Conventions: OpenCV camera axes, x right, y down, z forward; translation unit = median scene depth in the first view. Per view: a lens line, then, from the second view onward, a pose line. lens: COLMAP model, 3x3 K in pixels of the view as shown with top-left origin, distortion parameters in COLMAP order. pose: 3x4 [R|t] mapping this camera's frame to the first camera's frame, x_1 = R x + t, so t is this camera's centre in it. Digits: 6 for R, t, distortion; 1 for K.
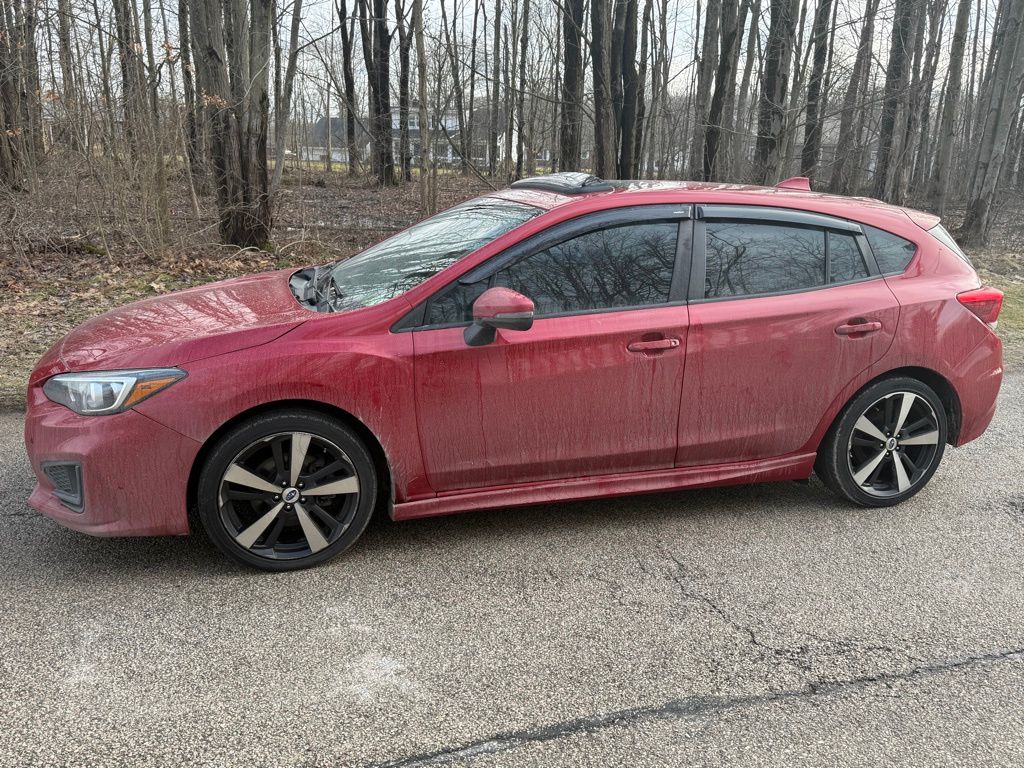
lens RADIAL K [[723.1, 0, 542.0], [0, 723.1, 383.8], [0, 0, 1]] dist [0.084603, -0.111235]
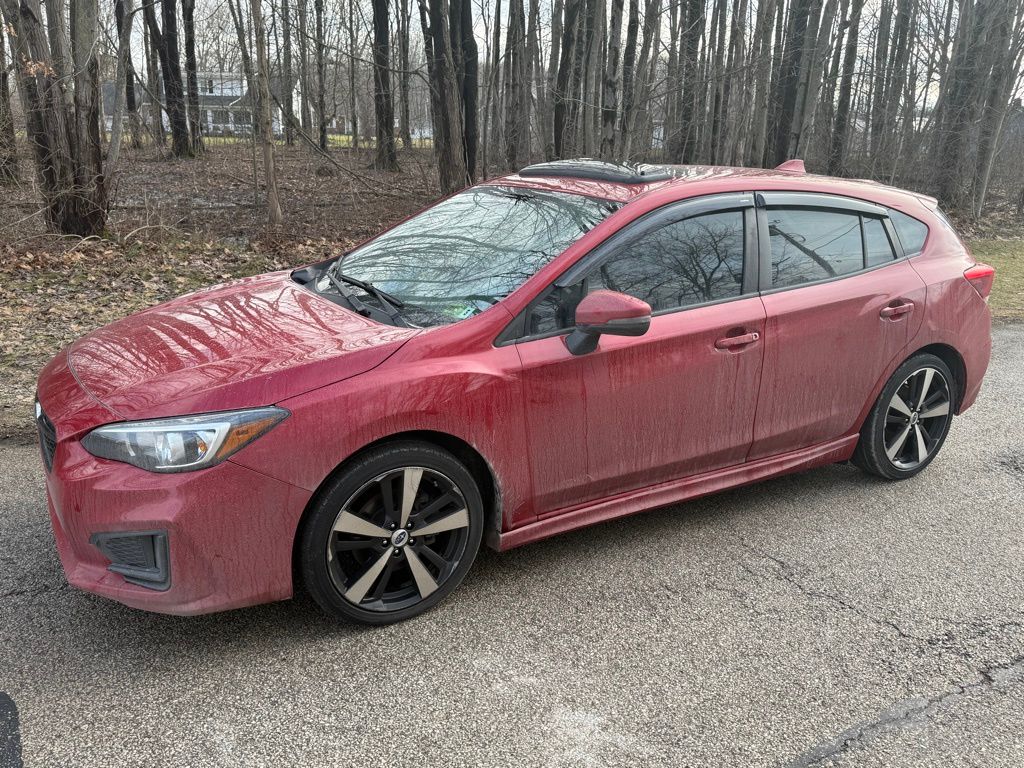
lens RADIAL K [[726.1, 0, 512.0], [0, 726.1, 384.0], [0, 0, 1]] dist [0.065289, -0.071732]
pose [[0.978108, -0.071193, 0.195543, -0.333174], [0.064052, 0.997036, 0.042611, -0.055776], [-0.197997, -0.029153, 0.979769, 0.103210]]
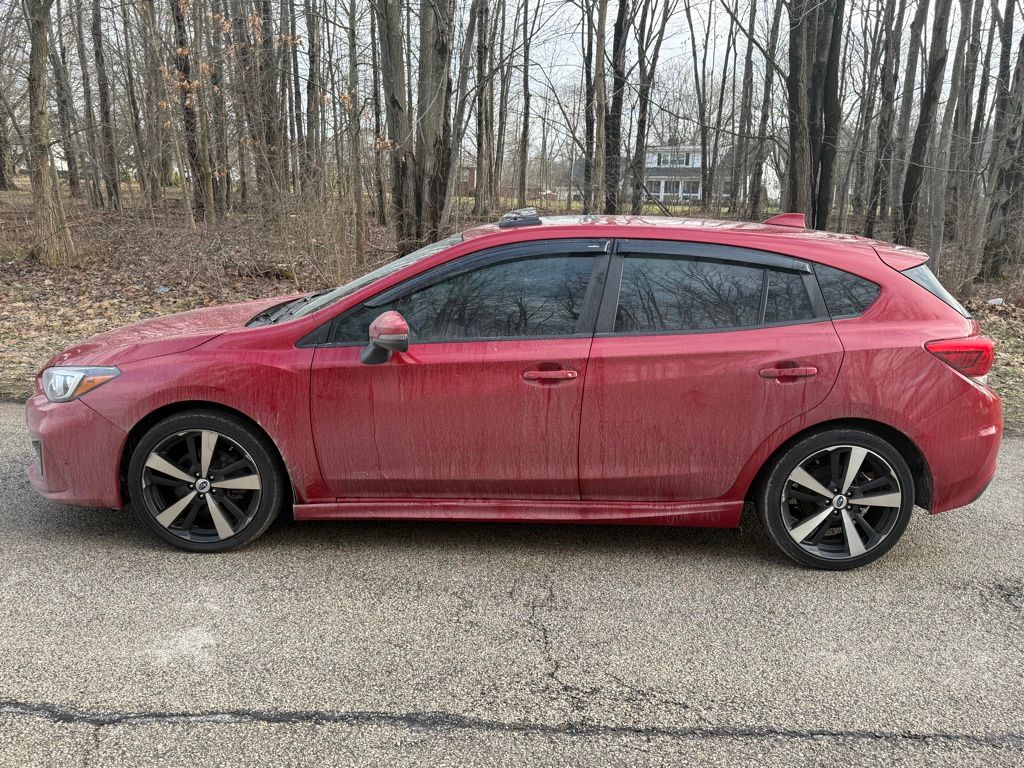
lens RADIAL K [[727.0, 0, 578.1], [0, 727.0, 388.2], [0, 0, 1]] dist [0.095011, -0.104410]
pose [[0.963589, 0.064642, -0.259455, 0.456824], [-0.076110, 0.996506, -0.034391, -0.002845], [0.256326, 0.052886, 0.965143, 0.026501]]
